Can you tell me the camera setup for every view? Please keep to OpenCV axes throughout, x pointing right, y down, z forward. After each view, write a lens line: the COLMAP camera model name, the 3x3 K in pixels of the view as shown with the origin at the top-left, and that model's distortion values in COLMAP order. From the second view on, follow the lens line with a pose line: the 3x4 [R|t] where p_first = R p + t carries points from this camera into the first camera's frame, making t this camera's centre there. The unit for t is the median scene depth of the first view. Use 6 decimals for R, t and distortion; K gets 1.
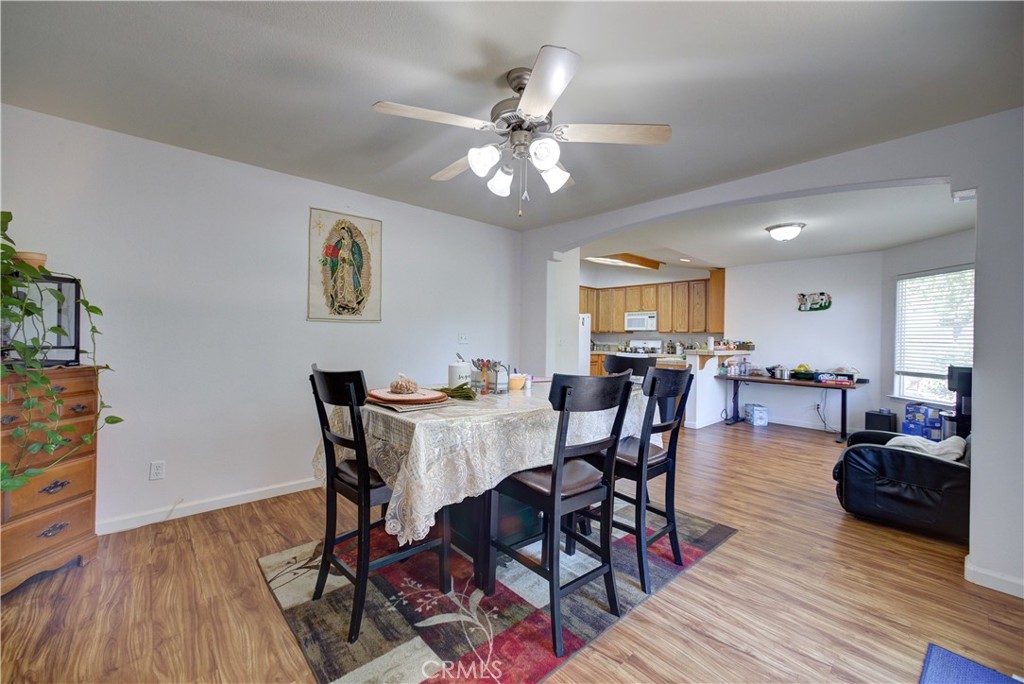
lens RADIAL K [[407.4, 0, 510.5], [0, 407.4, 336.6], [0, 0, 1]] dist [-0.001502, 0.002989]
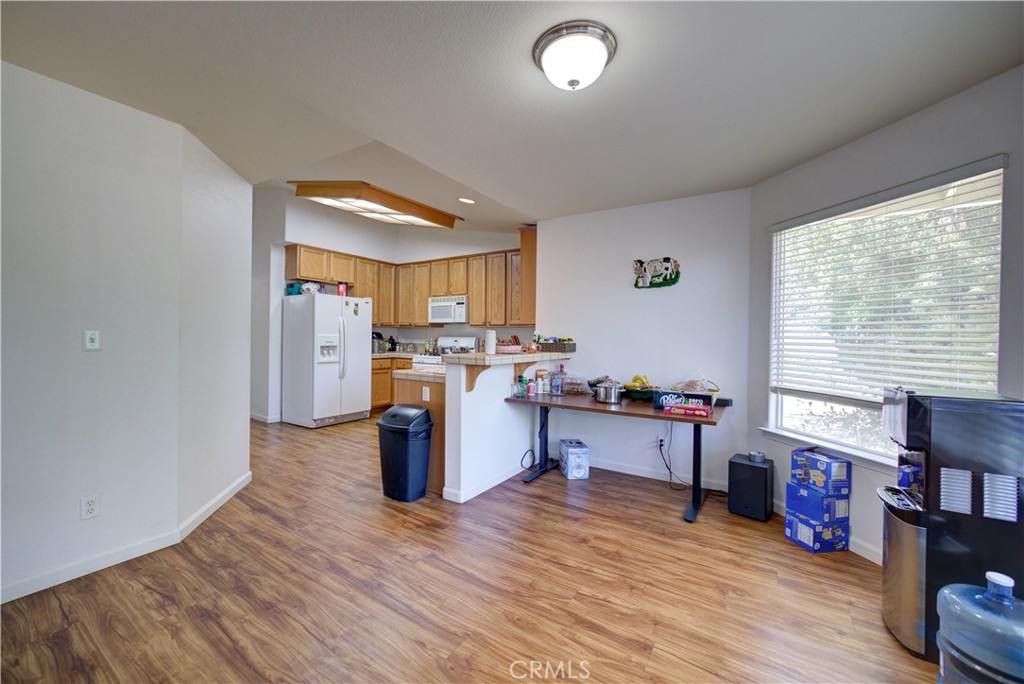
lens RADIAL K [[407.4, 0, 504.8], [0, 407.4, 339.0], [0, 0, 1]] dist [-0.001502, 0.002989]
pose [[0.968645, -0.005671, 0.248383, 0.359689], [0.002390, 0.999906, 0.013505, 0.004653], [-0.248436, -0.012488, 0.968568, 0.445927]]
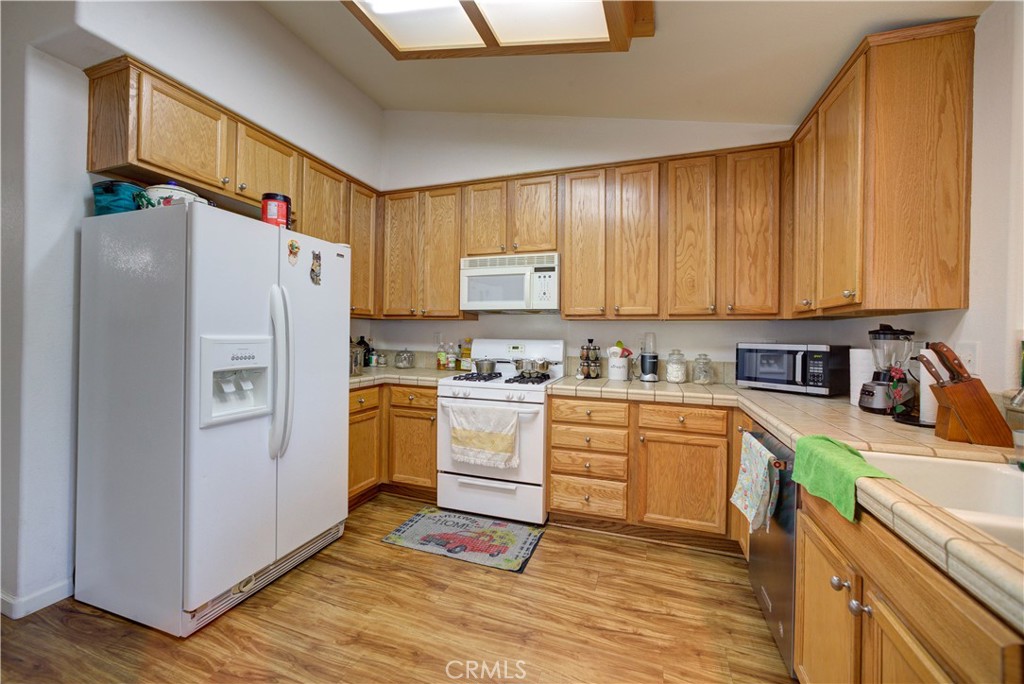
lens RADIAL K [[407.4, 0, 507.9], [0, 407.4, 336.1], [0, 0, 1]] dist [-0.001502, 0.002989]
pose [[0.881475, -0.004392, 0.472209, 0.239557], [-0.003202, 0.999878, 0.015277, 0.001138], [-0.472219, -0.014978, 0.881354, 1.050786]]
